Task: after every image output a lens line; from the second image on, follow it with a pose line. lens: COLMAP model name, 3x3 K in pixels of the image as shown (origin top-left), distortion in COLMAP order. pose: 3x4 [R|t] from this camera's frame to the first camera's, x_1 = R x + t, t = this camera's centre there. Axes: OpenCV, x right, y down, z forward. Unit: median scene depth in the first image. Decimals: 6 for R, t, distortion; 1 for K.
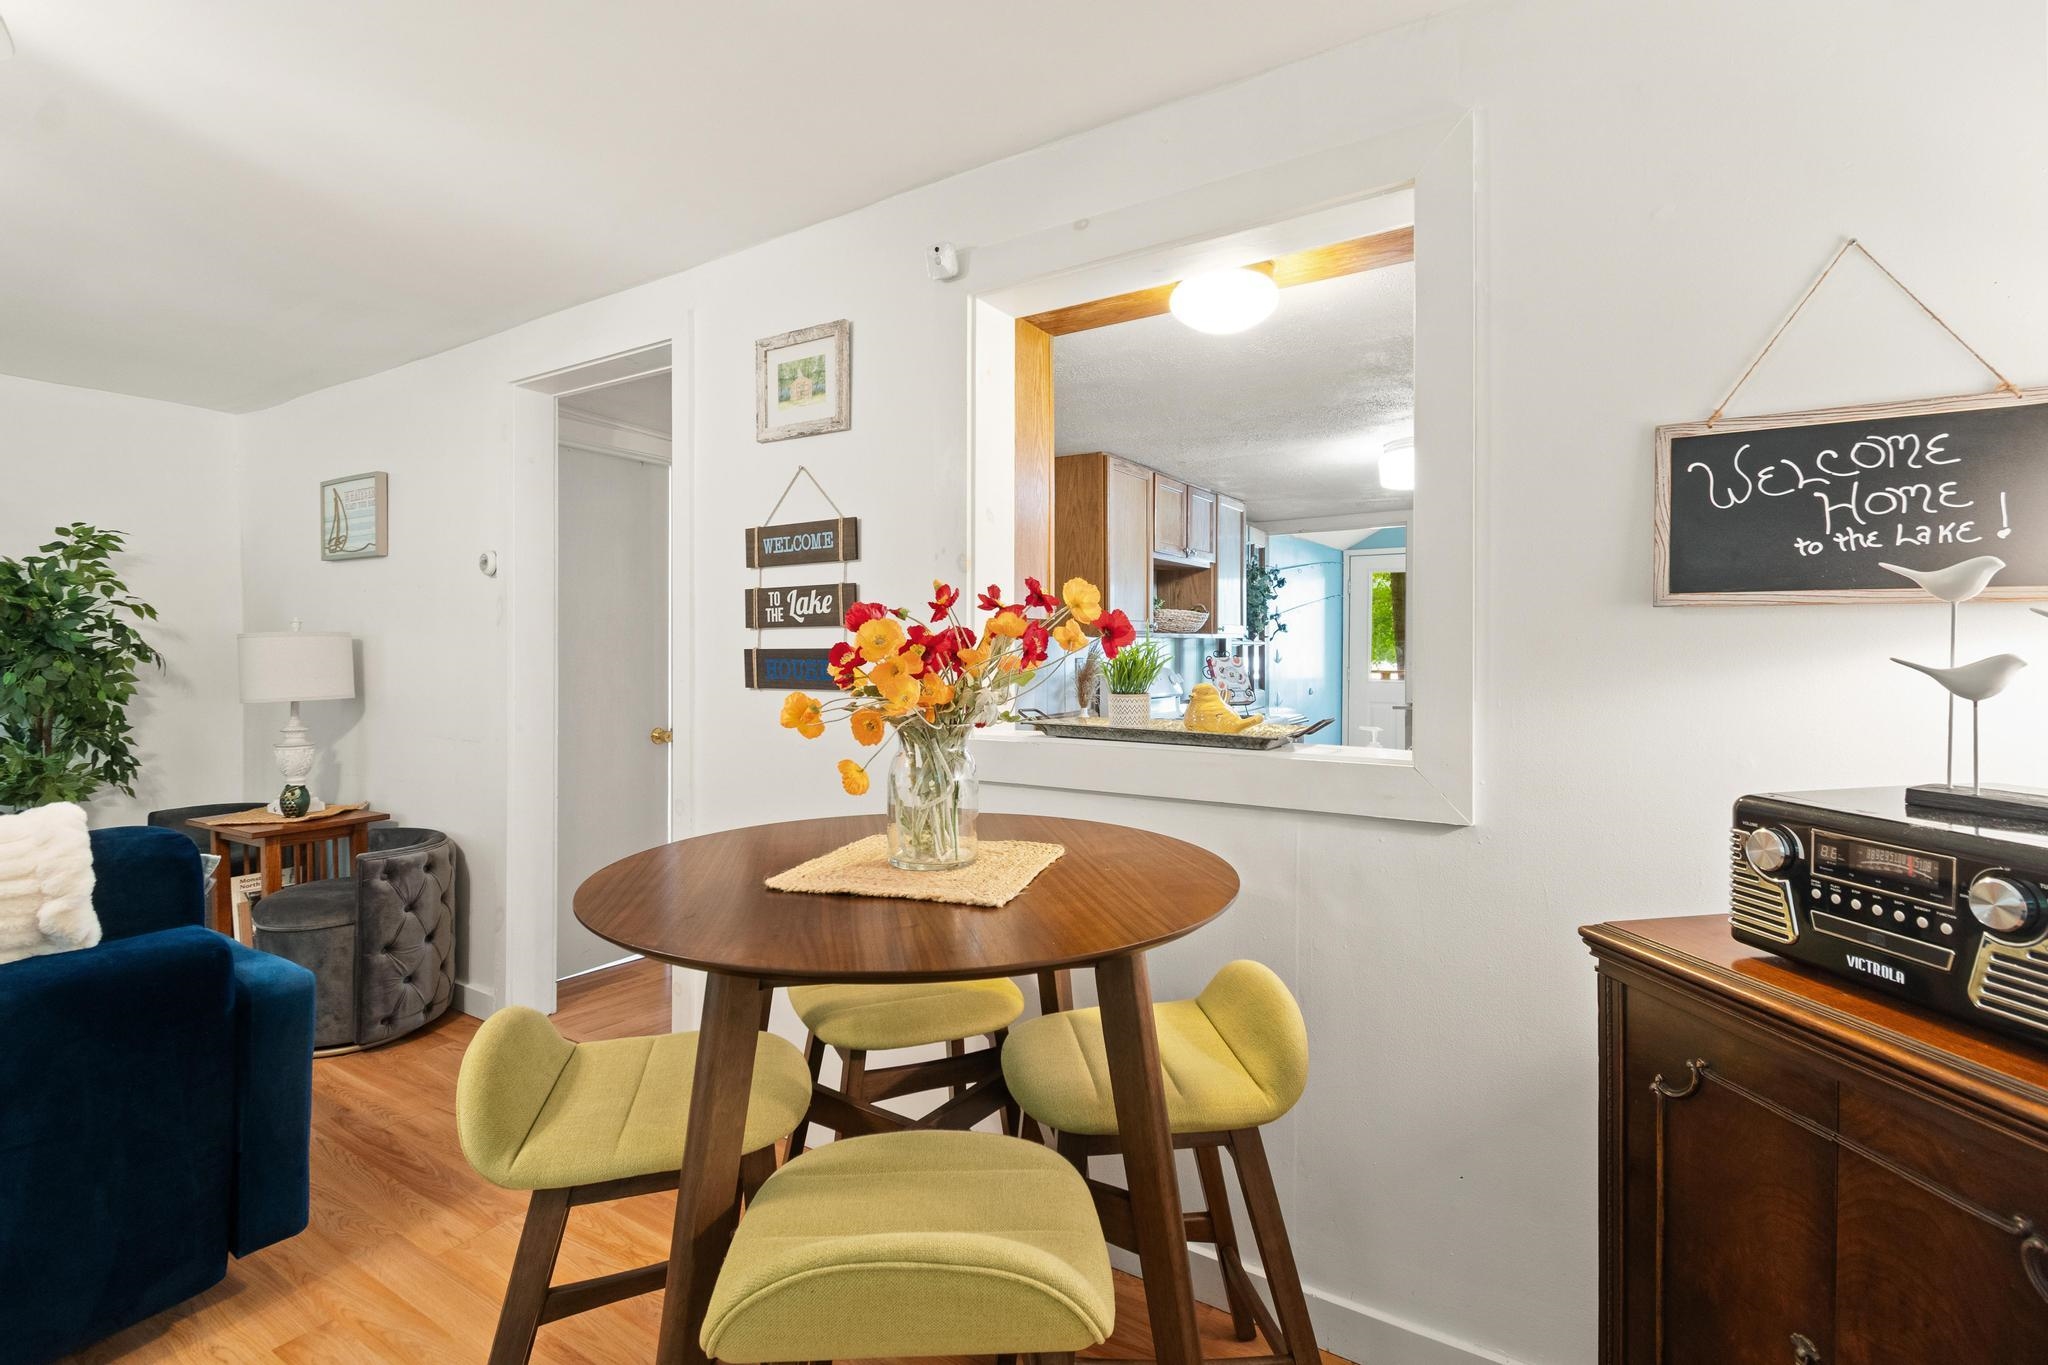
lens RADIAL K [[981.0, 0, 1023.3], [0, 981.0, 656.4], [0, 0, 1]] dist [0.000155, -0.002749]
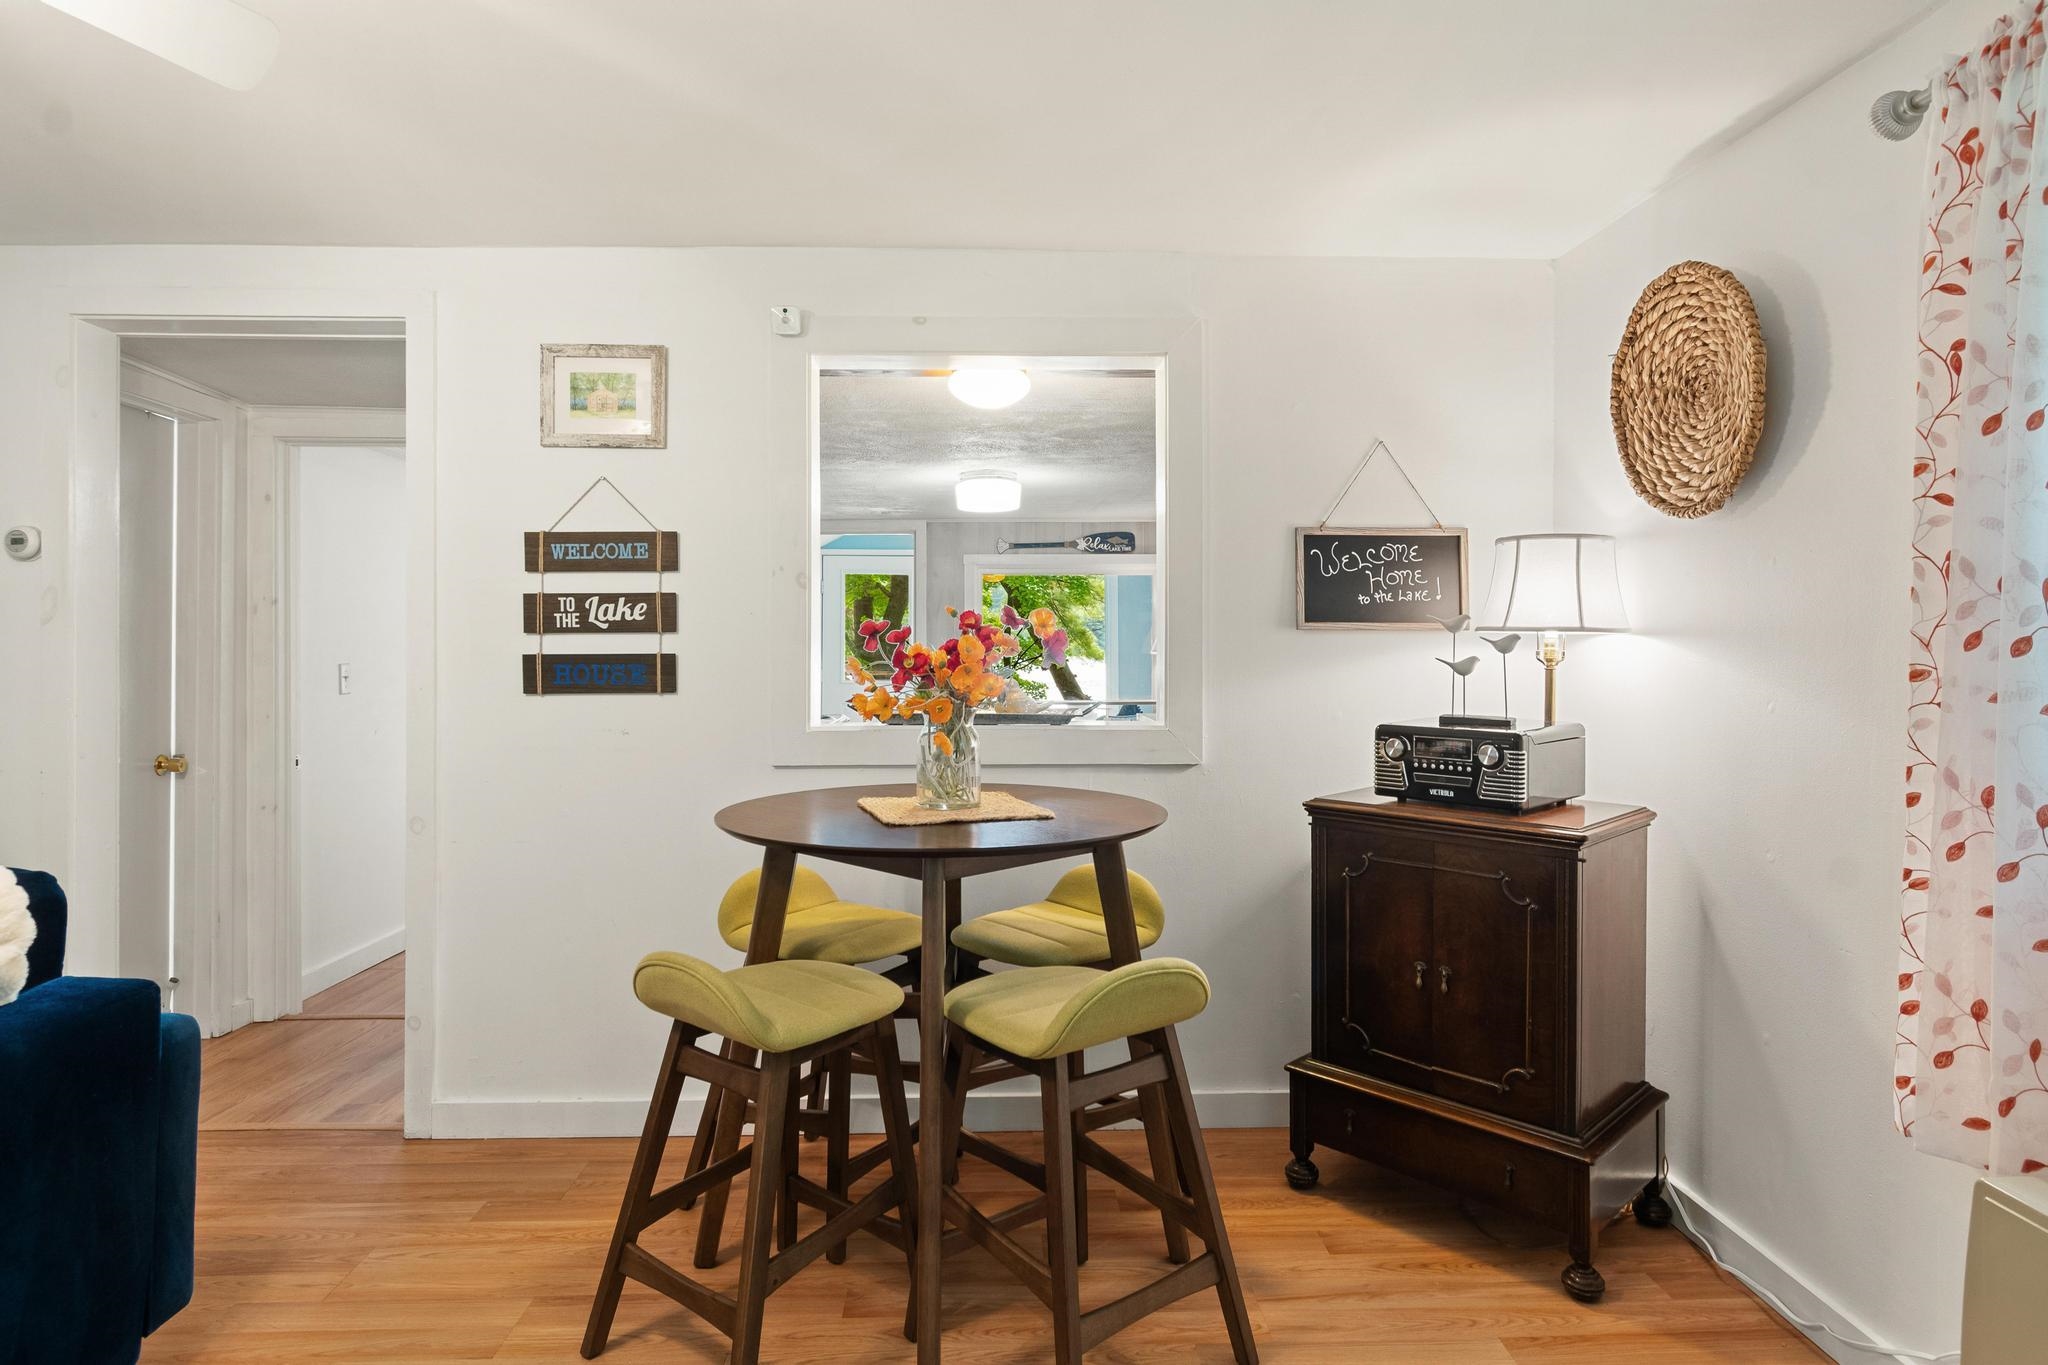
lens RADIAL K [[1173.9, 0, 1041.6], [0, 1173.9, 651.2], [0, 0, 1]] dist [-0.000567, -0.002373]
pose [[0.813263, -0.001852, 0.581894, -0.586924], [0.005324, 0.999977, -0.004258, -0.003180], [-0.581873, 0.006561, 0.813254, -0.274886]]
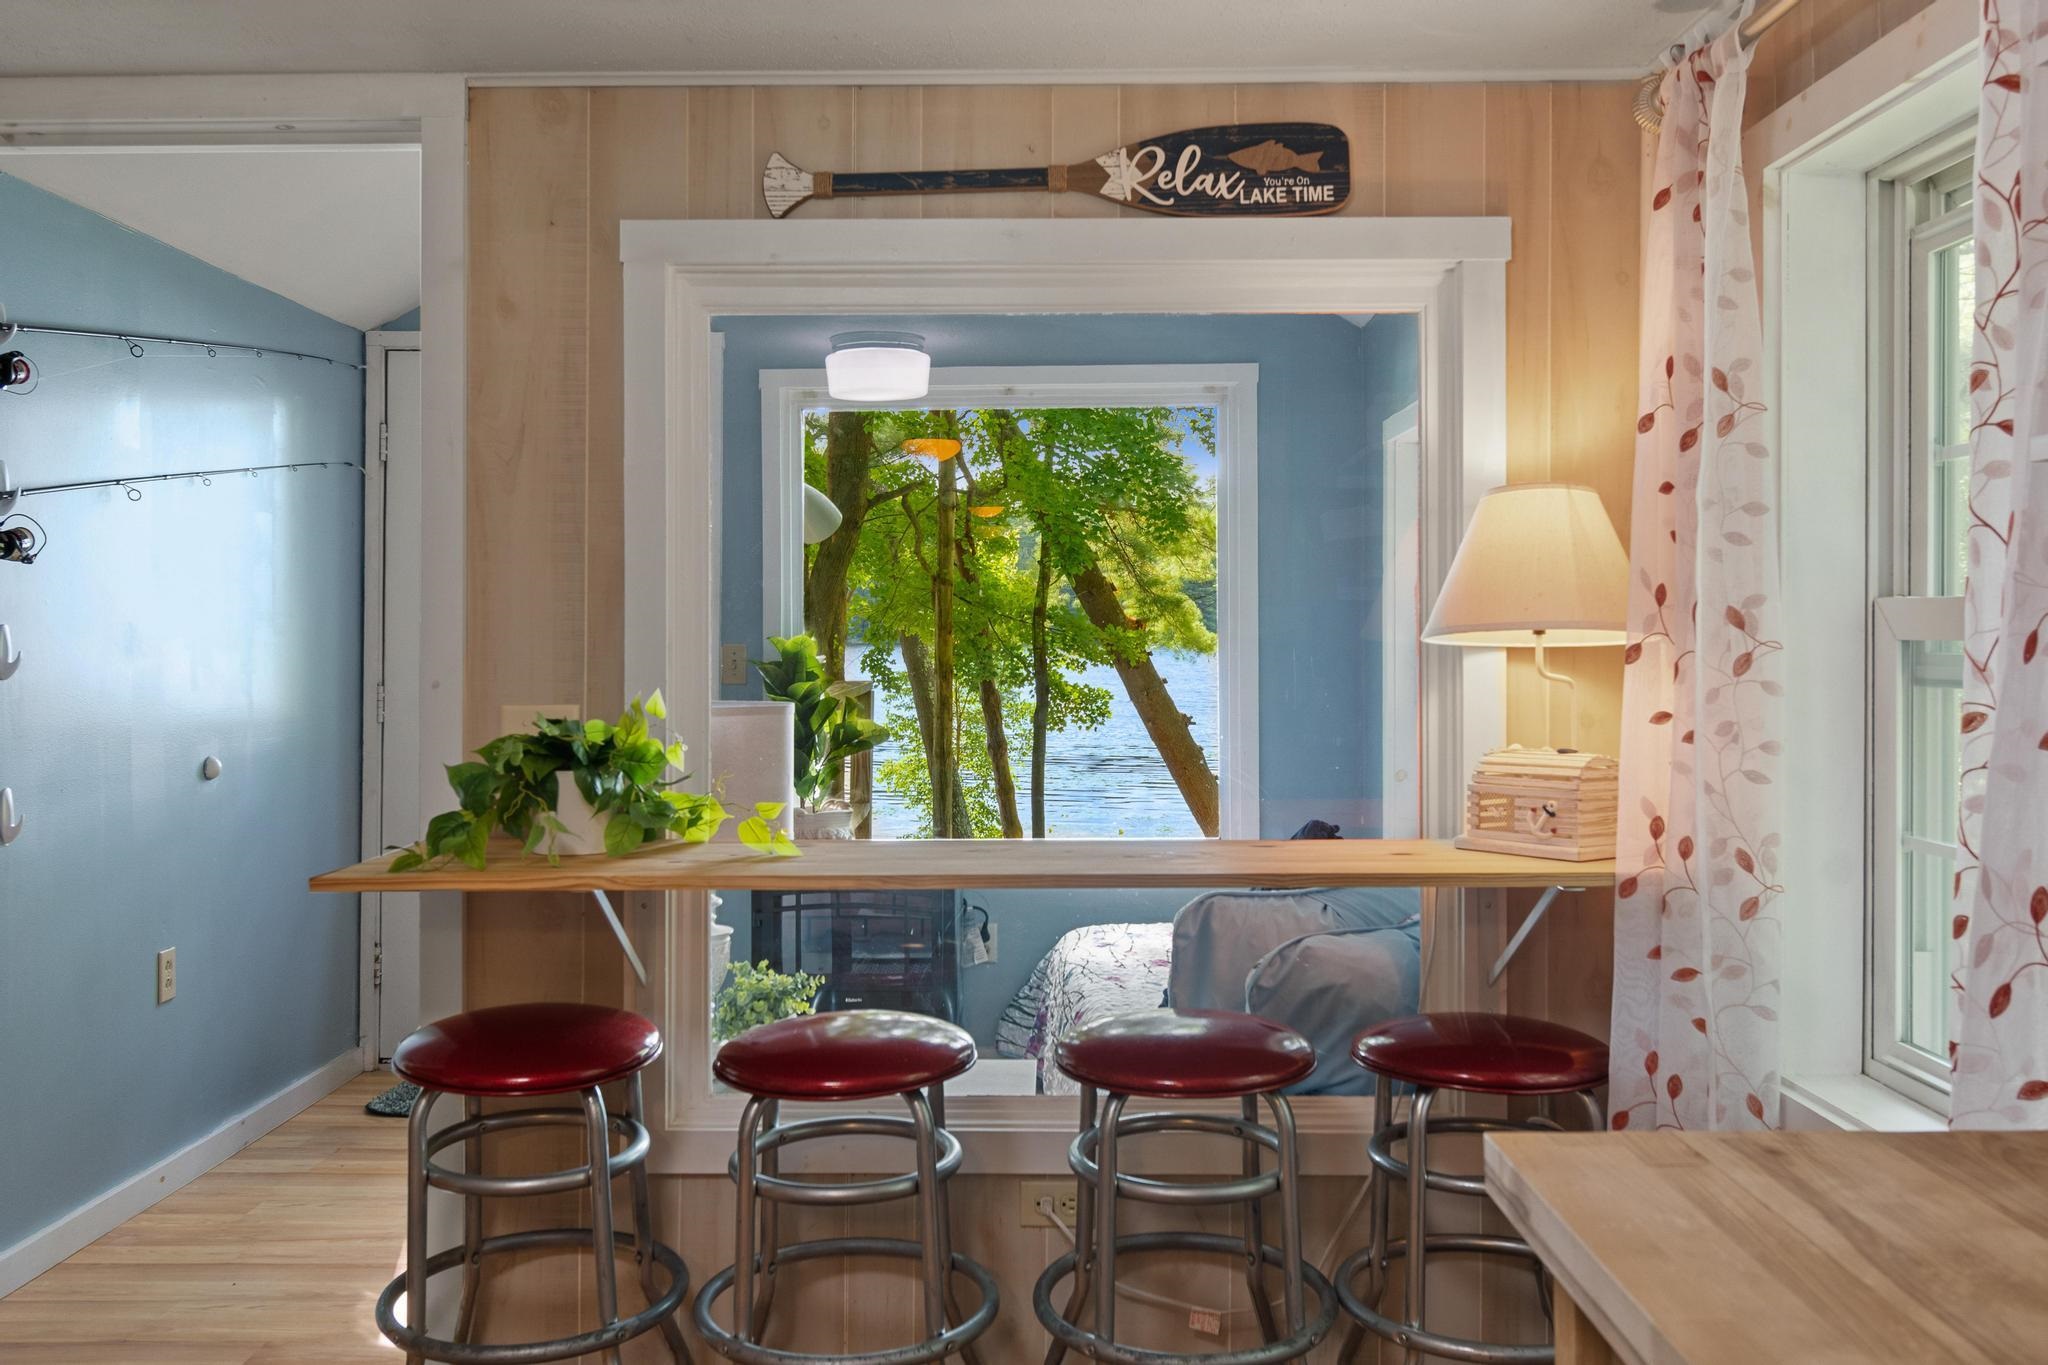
lens RADIAL K [[1708.8, 0, 1028.2], [0, 1708.8, 634.6], [0, 0, 1]] dist [0.011991, -0.013903]
pose [[0.843882, 0.002450, 0.536524, 0.706681], [0.000642, 0.999984, -0.005577, -0.007327], [-0.536529, 0.005051, 0.843867, 1.345554]]
